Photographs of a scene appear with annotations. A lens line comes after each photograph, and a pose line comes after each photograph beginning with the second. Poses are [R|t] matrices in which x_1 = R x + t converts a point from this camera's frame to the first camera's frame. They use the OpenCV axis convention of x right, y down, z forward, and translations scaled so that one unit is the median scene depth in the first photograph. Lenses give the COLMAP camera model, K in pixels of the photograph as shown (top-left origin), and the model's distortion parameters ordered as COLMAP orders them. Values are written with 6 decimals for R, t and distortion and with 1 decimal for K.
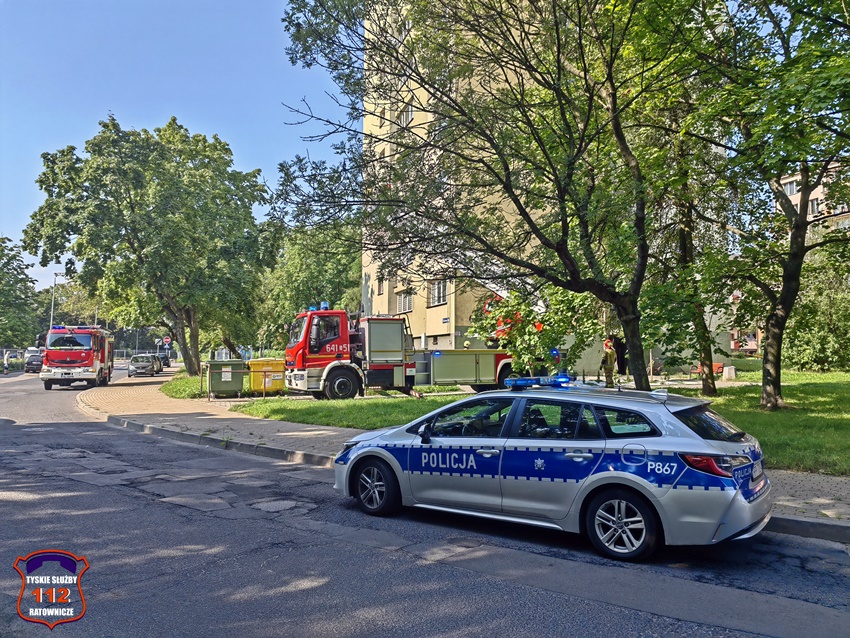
lens RADIAL K [[685.4, 0, 448.8], [0, 685.4, 310.2], [0, 0, 1]] dist [0.078605, -0.141287]
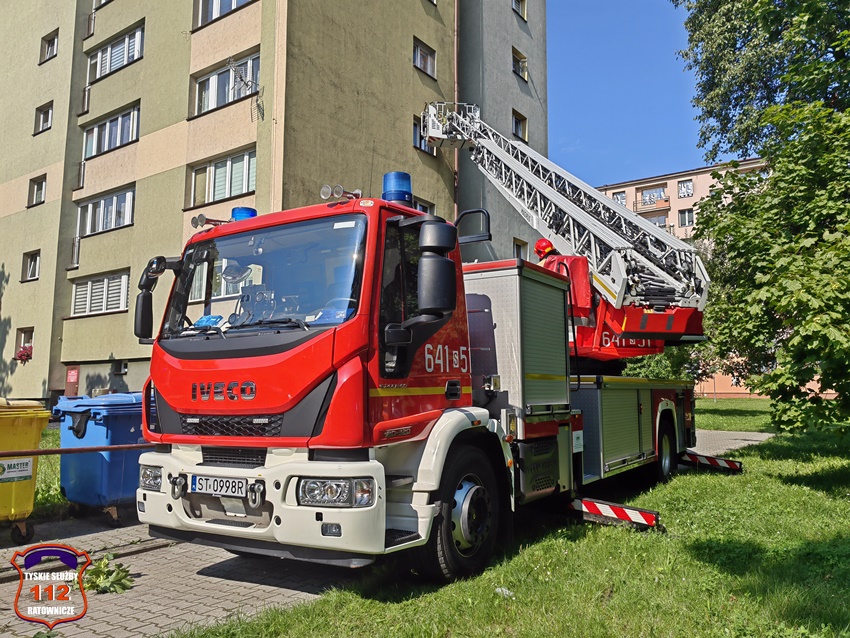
lens RADIAL K [[685.4, 0, 448.8], [0, 685.4, 310.2], [0, 0, 1]] dist [0.078605, -0.141287]
pose [[0.814780, 0.072314, 0.575243, -0.283751], [-0.039527, 0.996811, -0.069322, 0.049564], [-0.578422, 0.033745, 0.815040, 0.721432]]
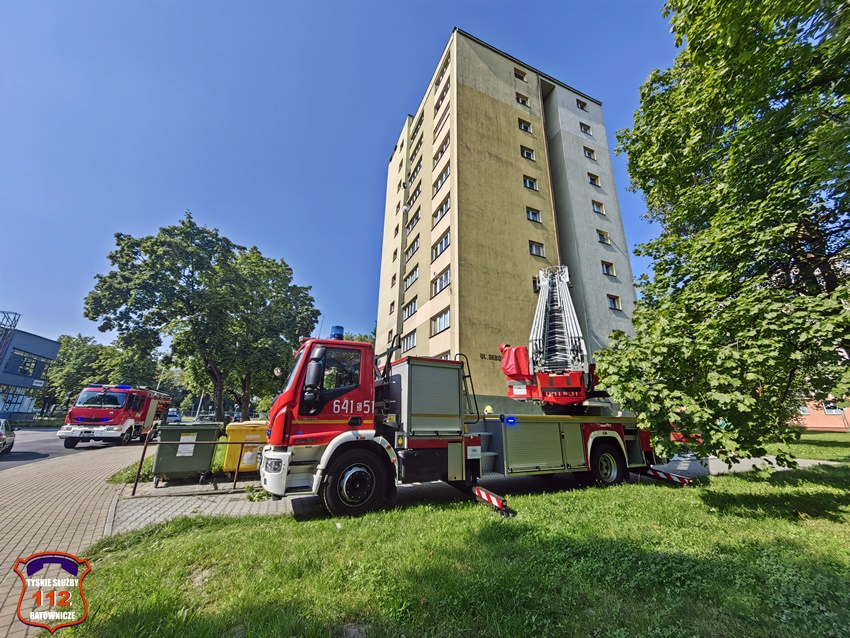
lens RADIAL K [[334.5, 0, 426.6], [0, 334.5, 307.7], [0, 0, 1]] dist [0.001571, 0.000404]
pose [[0.998871, 0.032765, 0.034383, -0.104384], [-0.022963, 0.966865, -0.254255, 0.040836], [-0.041575, 0.253179, 0.966526, 0.649939]]
